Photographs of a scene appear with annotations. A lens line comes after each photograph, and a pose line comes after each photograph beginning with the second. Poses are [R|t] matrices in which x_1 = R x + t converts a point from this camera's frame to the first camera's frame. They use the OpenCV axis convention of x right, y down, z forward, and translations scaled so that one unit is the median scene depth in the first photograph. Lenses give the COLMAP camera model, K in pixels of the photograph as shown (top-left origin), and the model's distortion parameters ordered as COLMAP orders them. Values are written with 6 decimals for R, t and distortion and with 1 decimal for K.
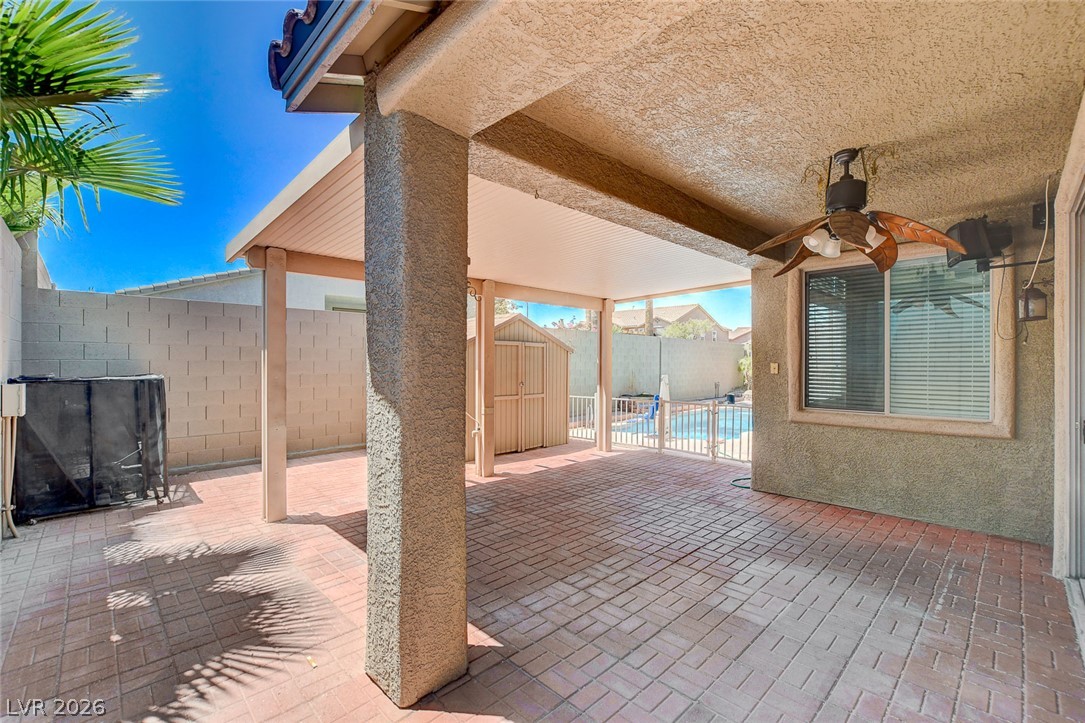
lens RADIAL K [[468.6, 0, 540.9], [0, 468.6, 365.8], [0, 0, 1]] dist [-0.013964, 0.000057]
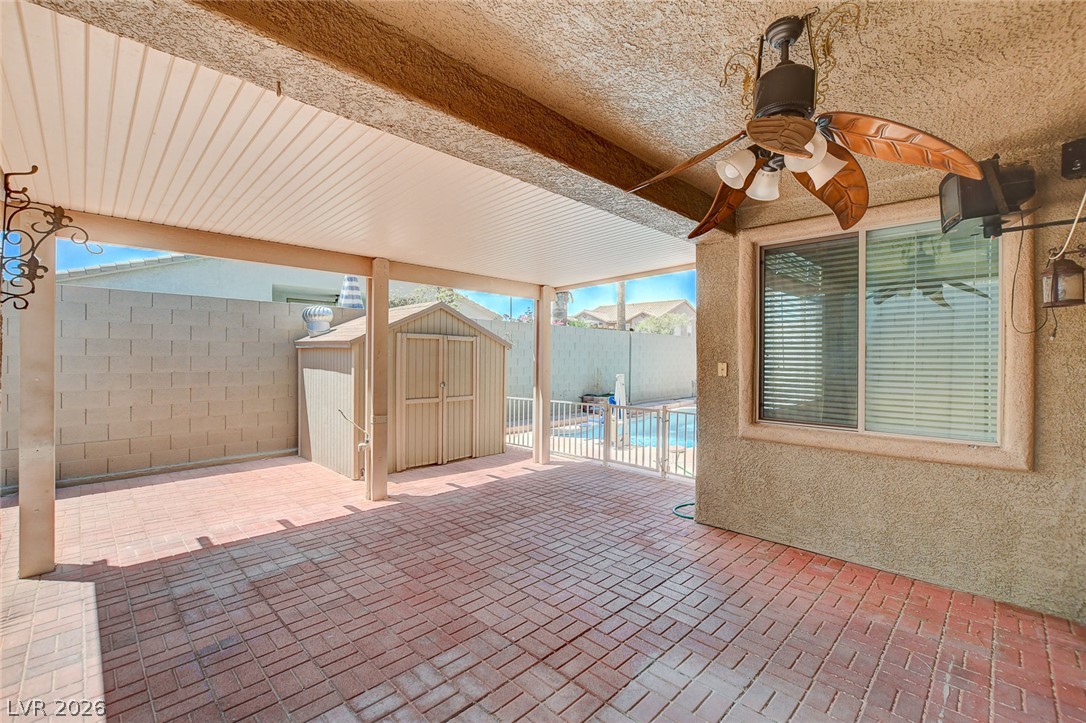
lens RADIAL K [[469.5, 0, 541.8], [0, 469.5, 360.1], [0, 0, 1]] dist [-0.013092, 0.000666]
pose [[0.999799, 0.005668, 0.019233, 0.197318], [-0.005637, 0.999983, -0.001676, -0.008080], [-0.019242, 0.001568, 0.999814, 0.235697]]
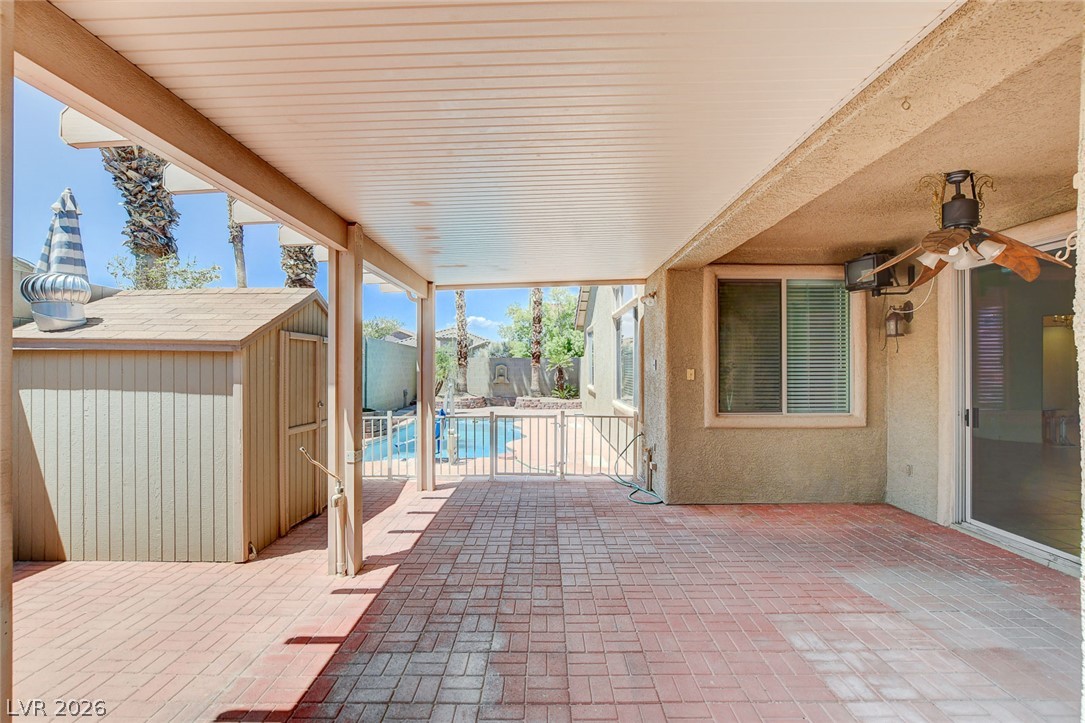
lens RADIAL K [[501.6, 0, 541.0], [0, 501.6, 365.0], [0, 0, 1]] dist [-0.022162, 0.000677]
pose [[0.699061, 0.002962, 0.715056, -0.500491], [0.006429, 0.999925, -0.010428, -0.005672], [-0.715033, 0.011887, 0.698989, 0.543585]]
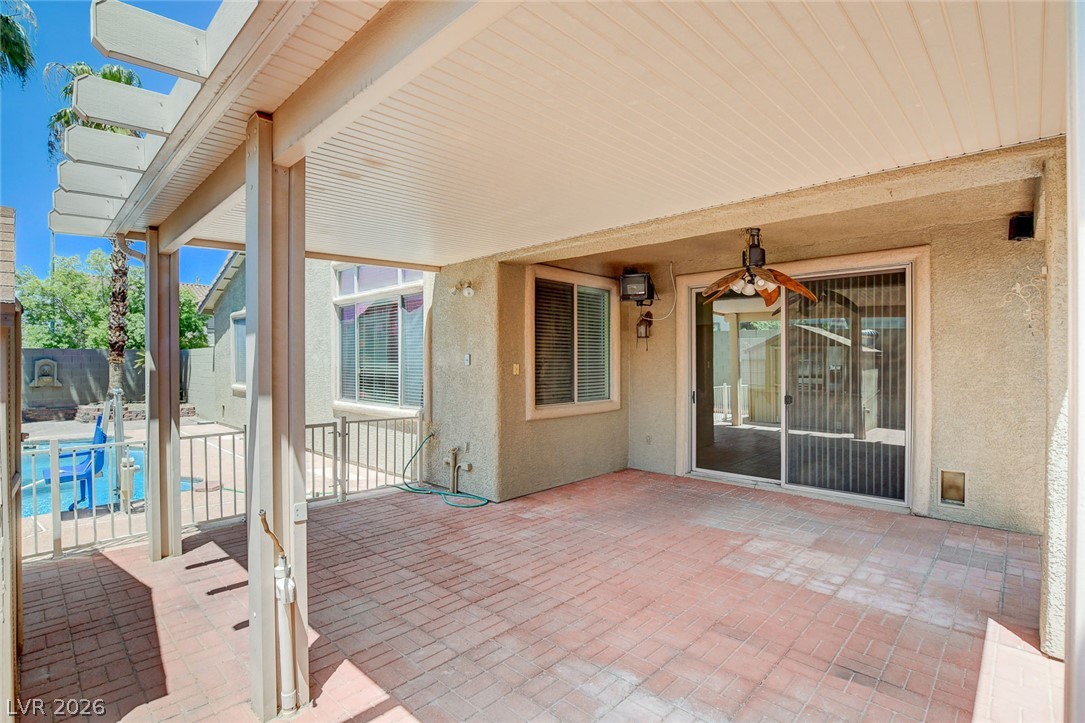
lens RADIAL K [[518.2, 0, 542.5], [0, 518.2, 361.5], [0, 0, 1]] dist [-0.029177, 0.000693]
pose [[-0.036788, 0.000212, 0.999323, -0.638444], [0.010466, 0.999945, 0.000173, -0.011055], [-0.999268, 0.010465, -0.036788, 1.077448]]
